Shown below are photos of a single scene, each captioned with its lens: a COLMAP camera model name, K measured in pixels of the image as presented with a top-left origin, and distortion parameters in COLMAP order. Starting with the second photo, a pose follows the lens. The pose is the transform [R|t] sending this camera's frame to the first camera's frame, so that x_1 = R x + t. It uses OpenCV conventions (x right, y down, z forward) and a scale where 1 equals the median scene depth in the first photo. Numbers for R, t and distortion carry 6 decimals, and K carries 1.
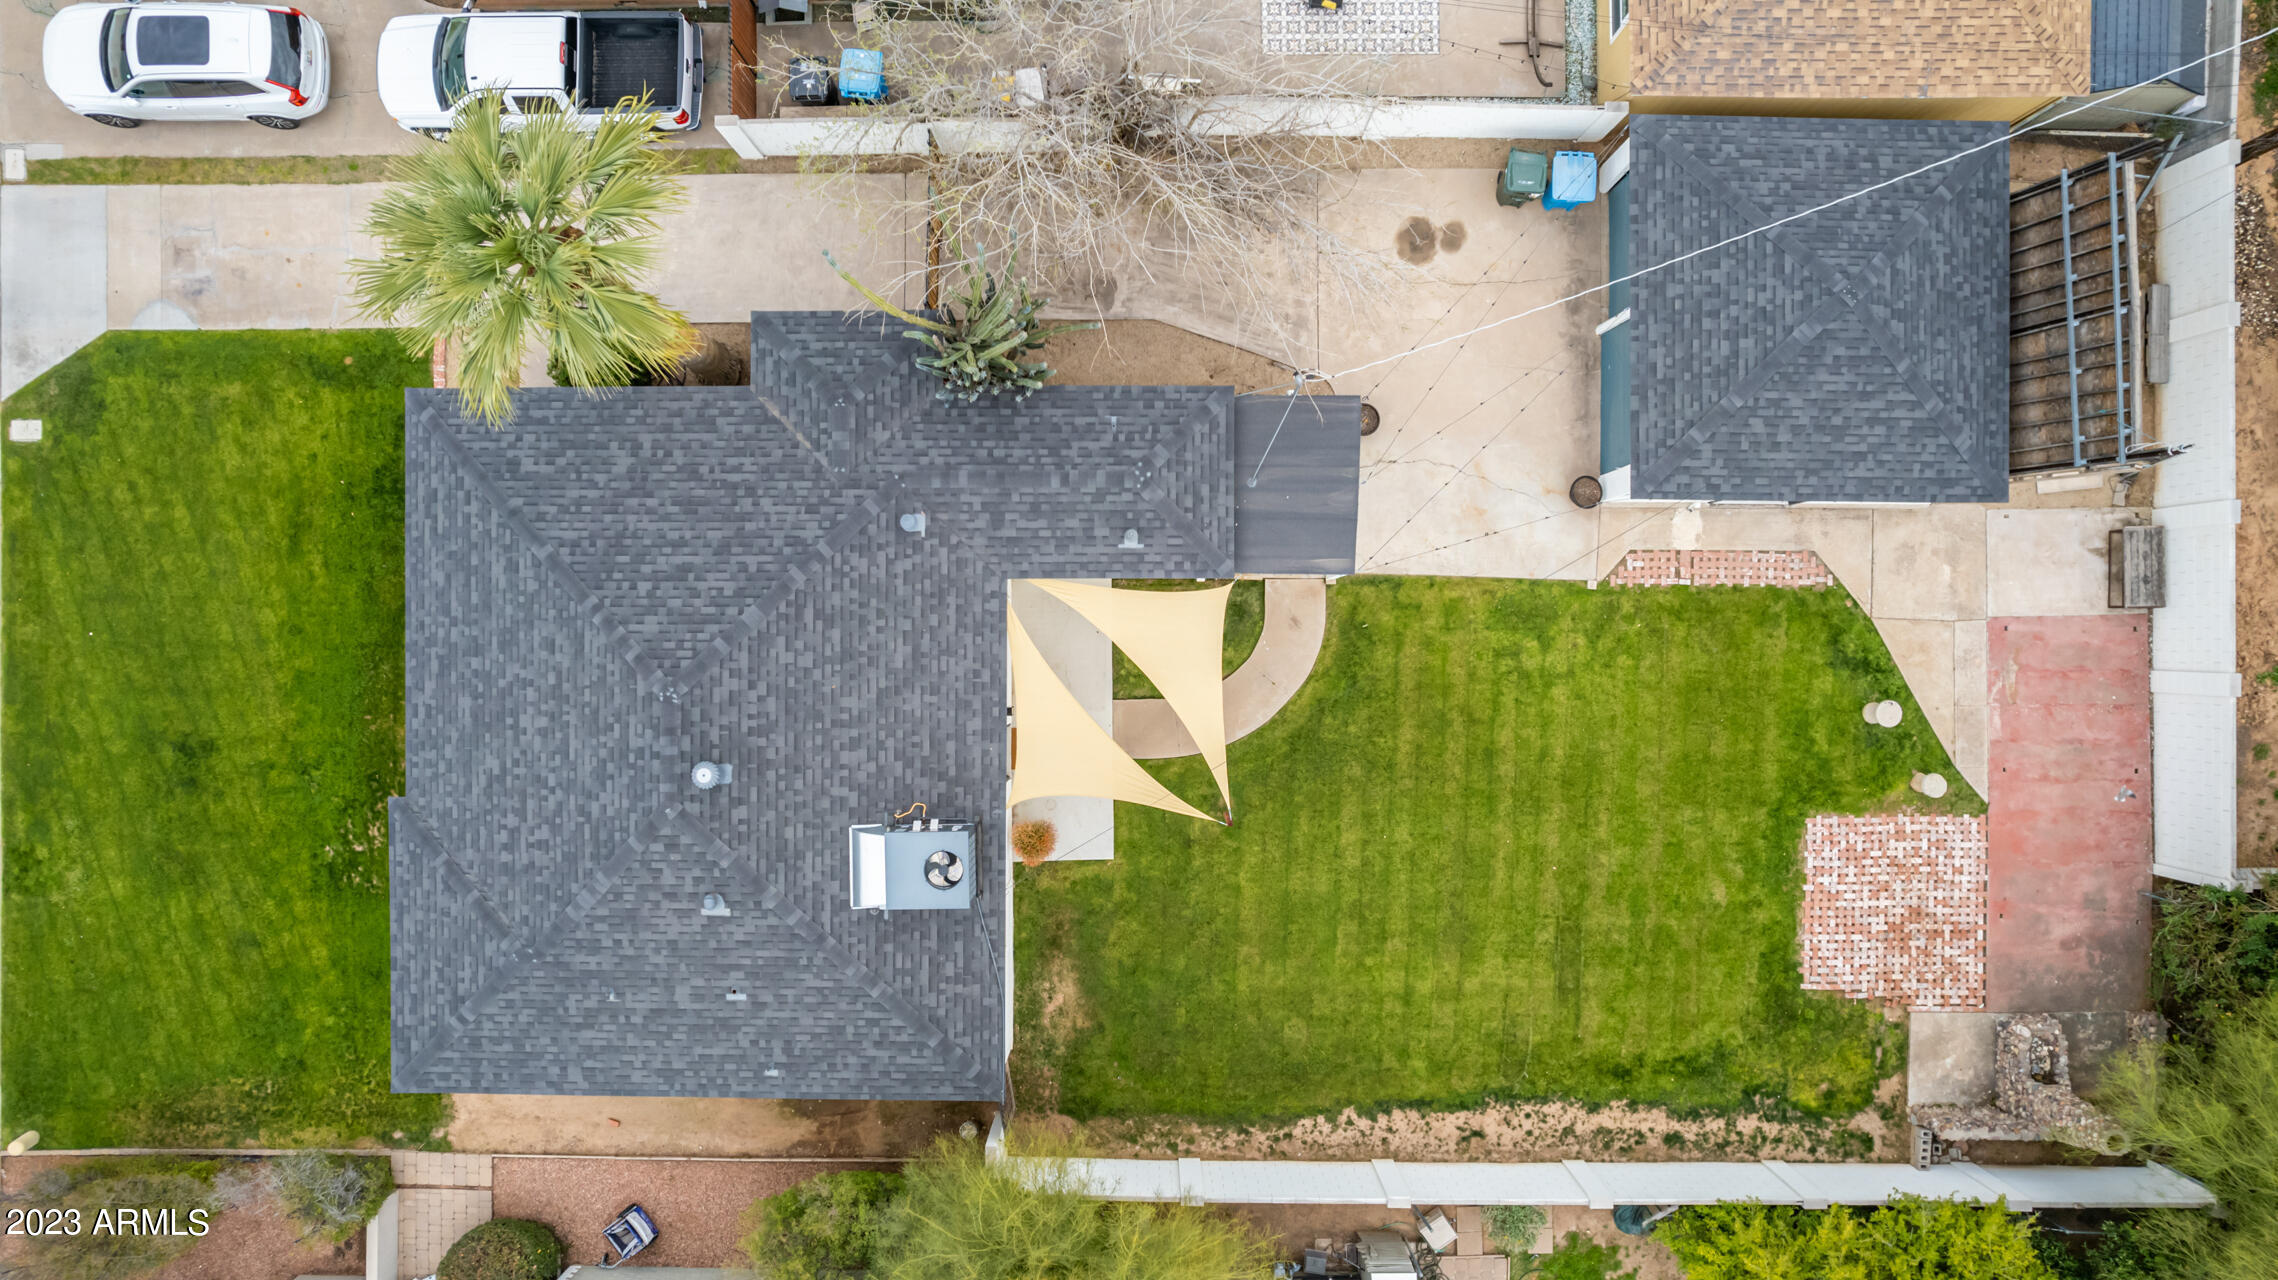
lens RADIAL K [[1461.1, 0, 1139.0], [0, 1461.1, 640.0], [0, 0, 1]] dist [-0.081761, 0.068883]
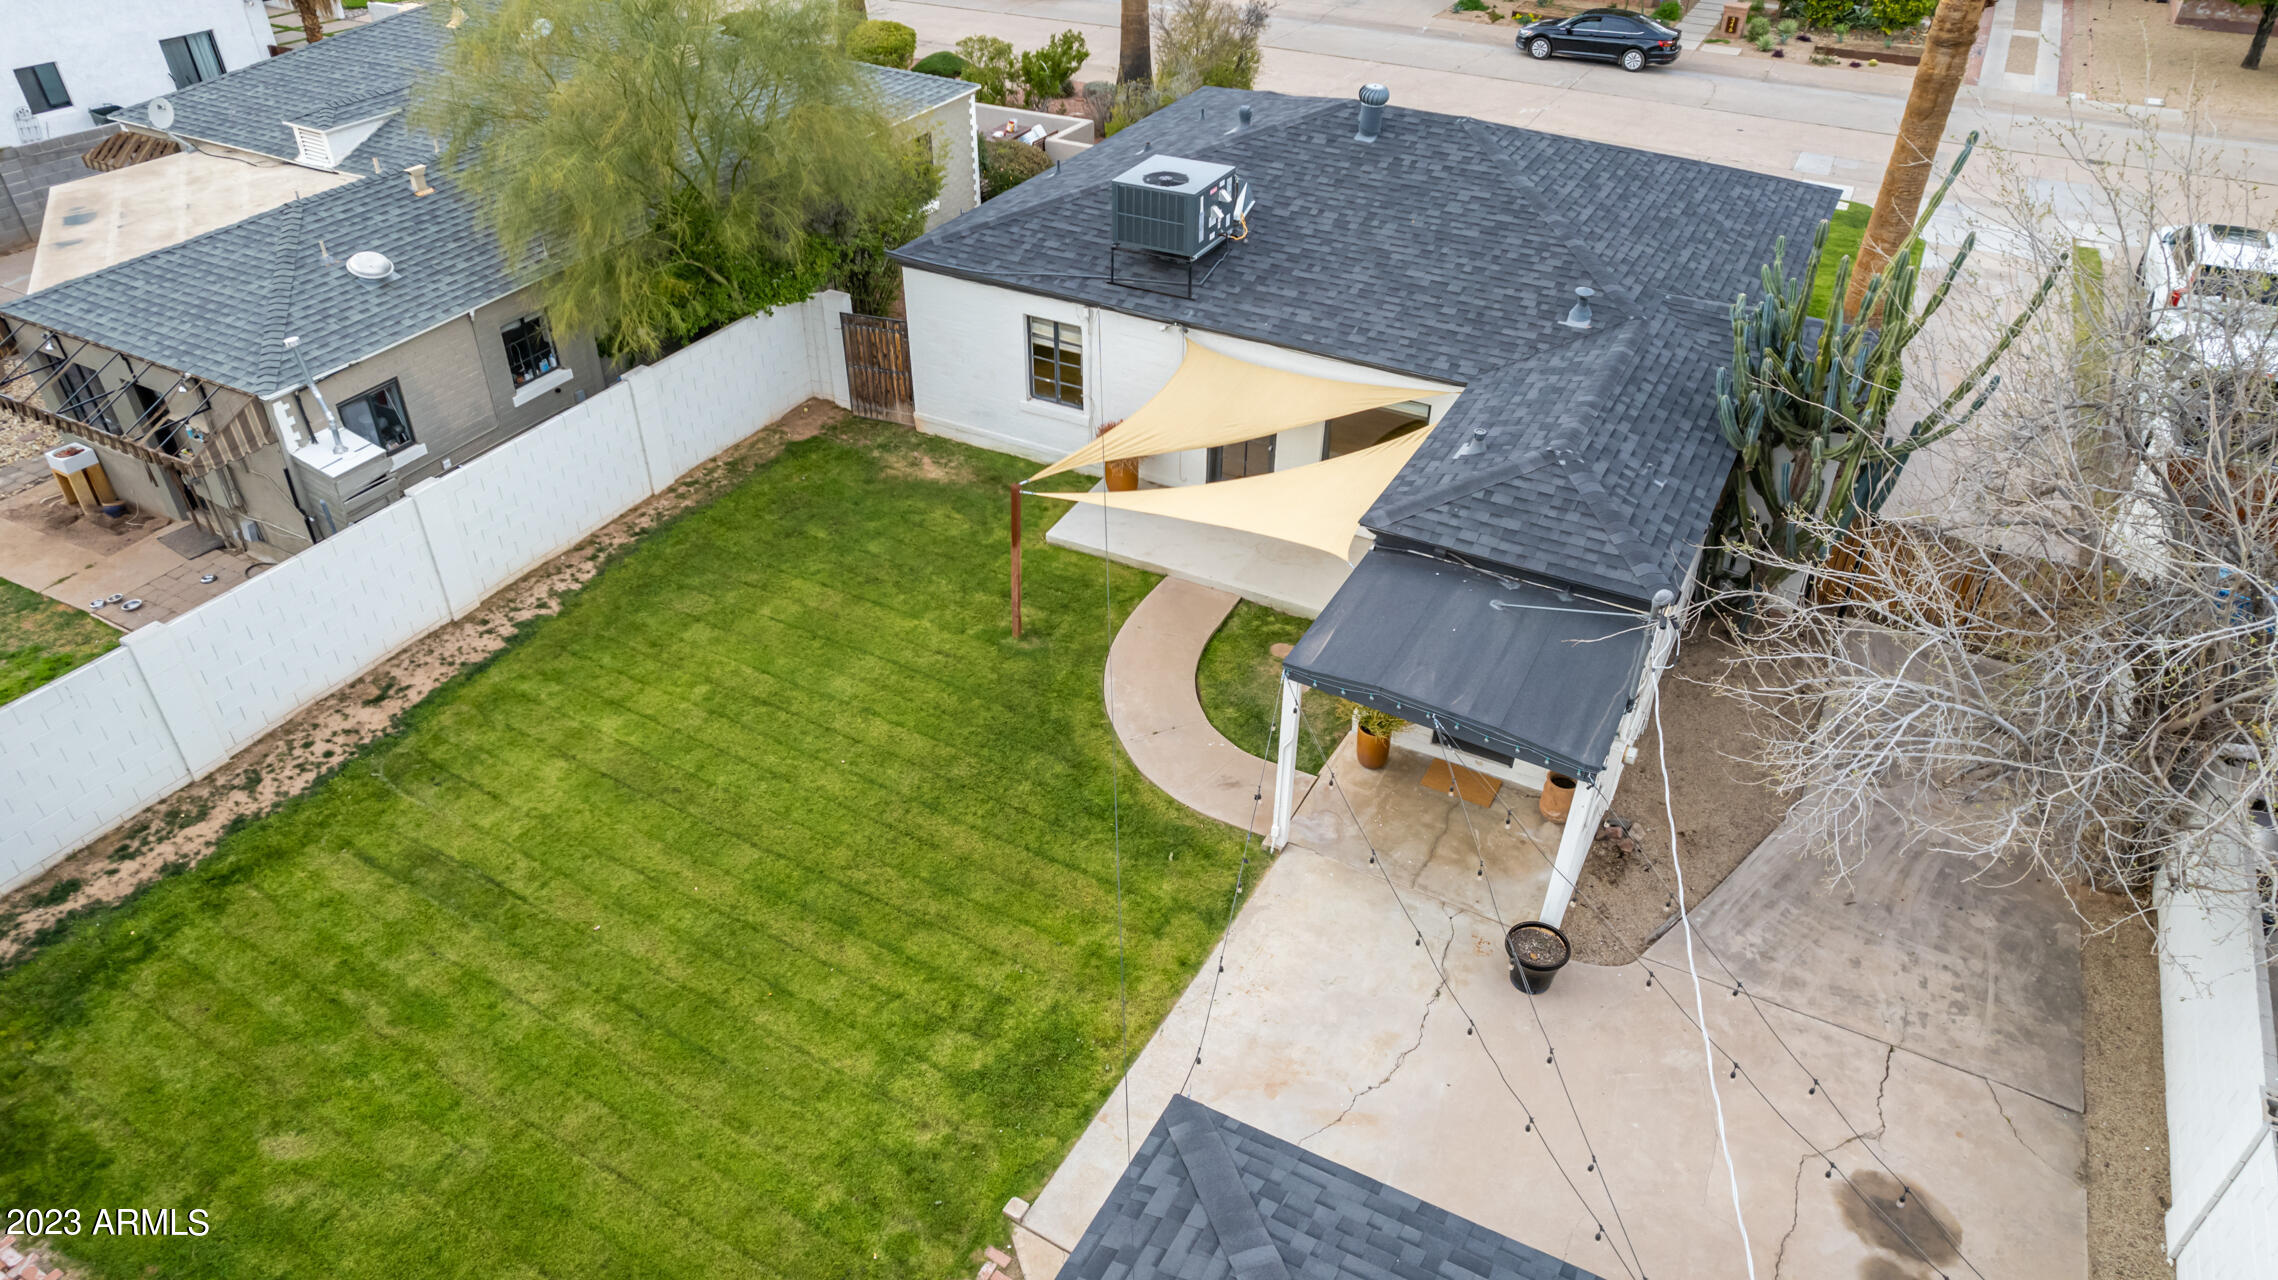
lens RADIAL K [[1459.5, 0, 1139.0], [0, 1459.5, 640.0], [0, 0, 1]] dist [-0.057125, -0.000812]
pose [[-0.471149, 0.518751, -0.713384, 0.513793], [-0.882051, -0.278986, 0.379675, -0.186633], [-0.002067, 0.808124, 0.589008, 0.605272]]
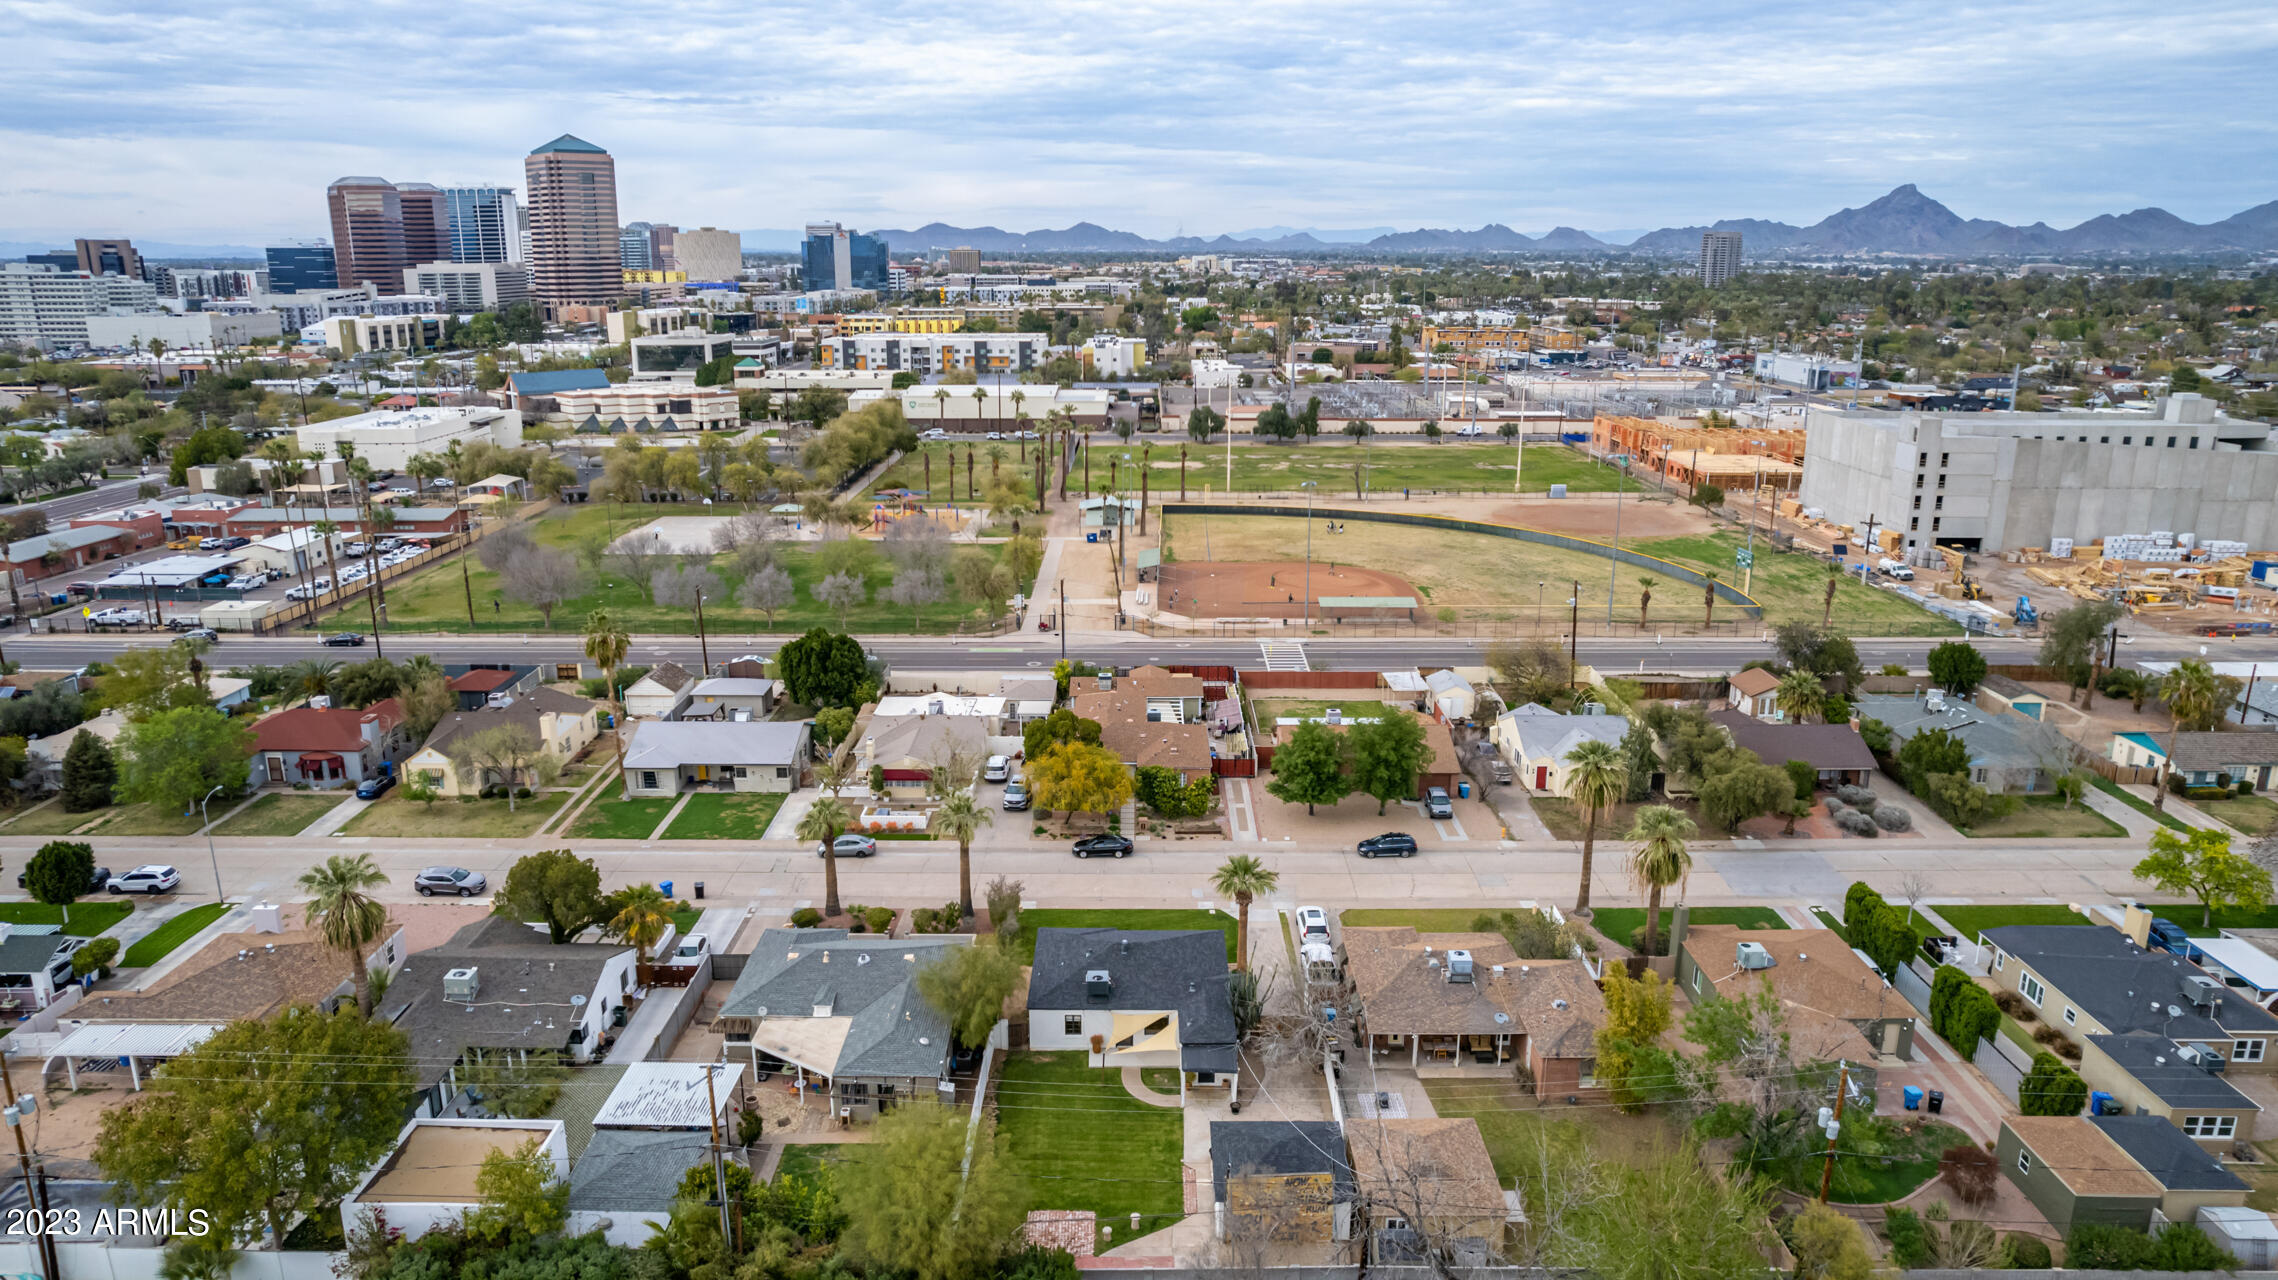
lens RADIAL K [[1461.1, 0, 1139.0], [0, 1461.1, 640.0], [0, 0, 1]] dist [-0.081761, 0.068883]
pose [[0.000548, 0.263135, -0.964759, 2.698427], [-0.999989, -0.004410, -0.001771, 0.053854], [-0.004721, 0.964749, 0.263130, -0.676027]]
